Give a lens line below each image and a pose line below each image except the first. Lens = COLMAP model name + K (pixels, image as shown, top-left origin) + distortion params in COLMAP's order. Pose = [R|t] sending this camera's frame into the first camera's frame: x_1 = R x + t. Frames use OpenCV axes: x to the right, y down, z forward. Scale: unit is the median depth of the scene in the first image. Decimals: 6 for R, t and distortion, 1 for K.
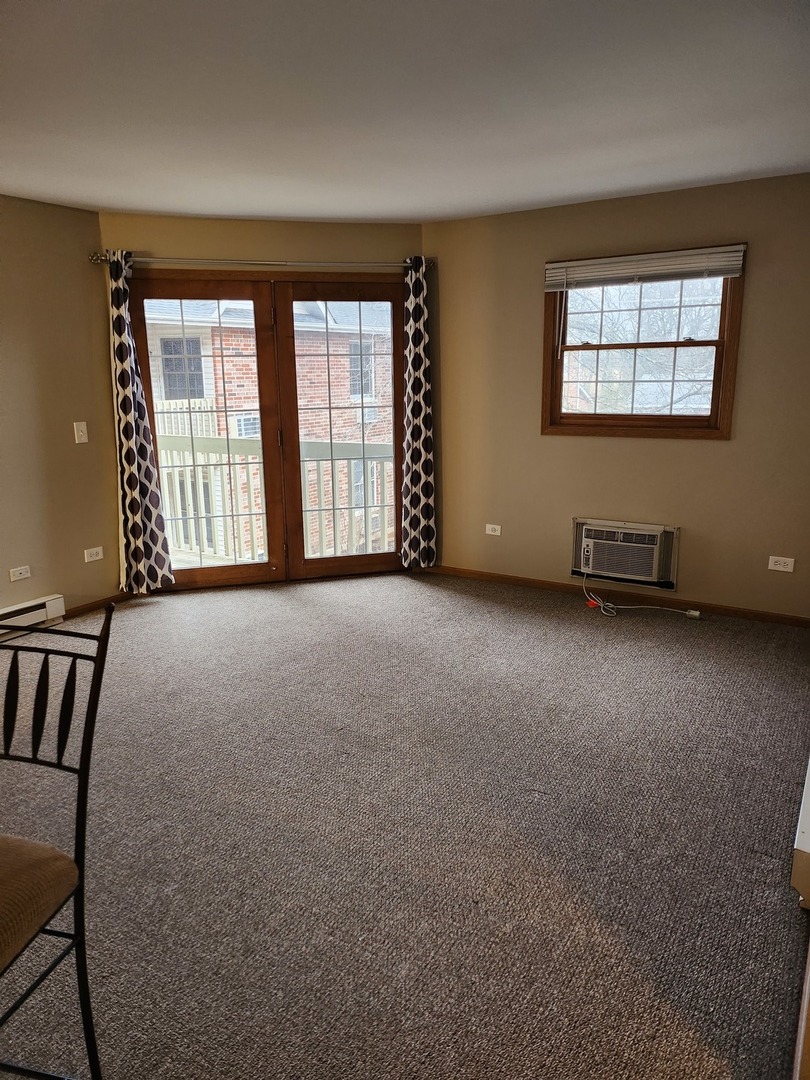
lens RADIAL K [[759.3, 0, 398.5], [0, 759.3, 536.7], [0, 0, 1]] dist [0.056393, -0.053283]
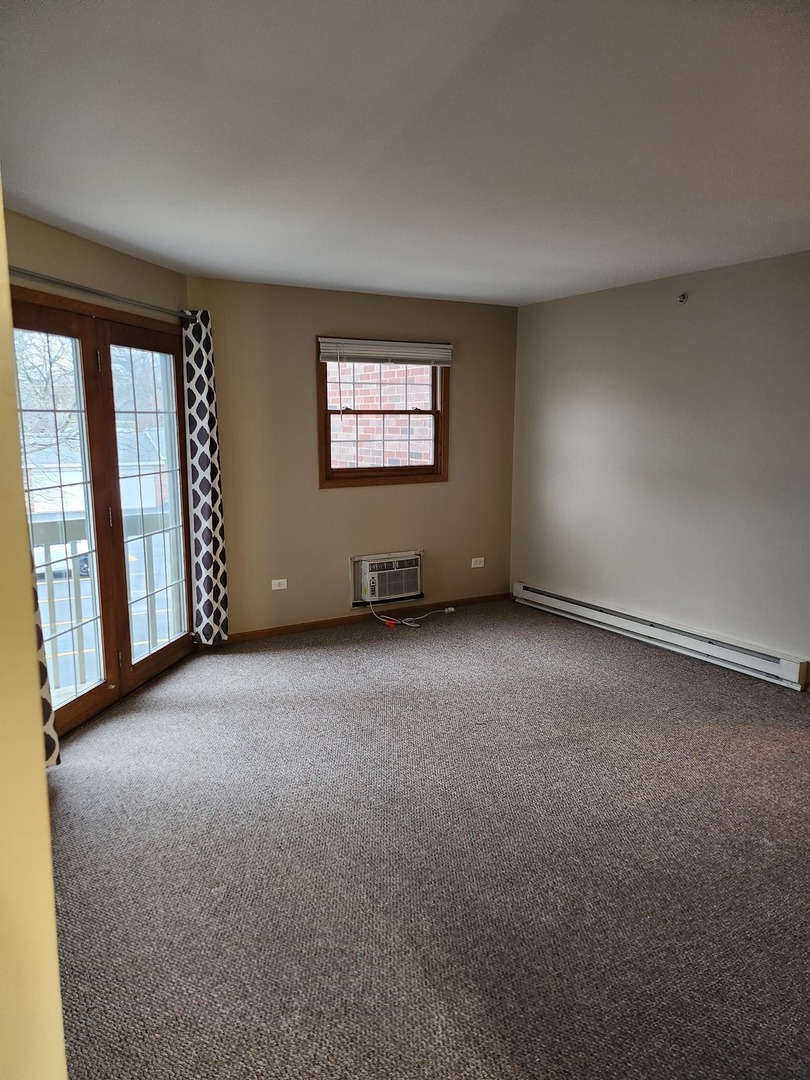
lens RADIAL K [[759.3, 0, 375.9], [0, 759.3, 555.4], [0, 0, 1]] dist [0.056393, -0.053283]
pose [[0.454654, -0.143607, 0.879015, -0.792312], [0.188011, 0.980152, 0.062885, -0.097229], [-0.870599, 0.136673, 0.472629, 0.438037]]
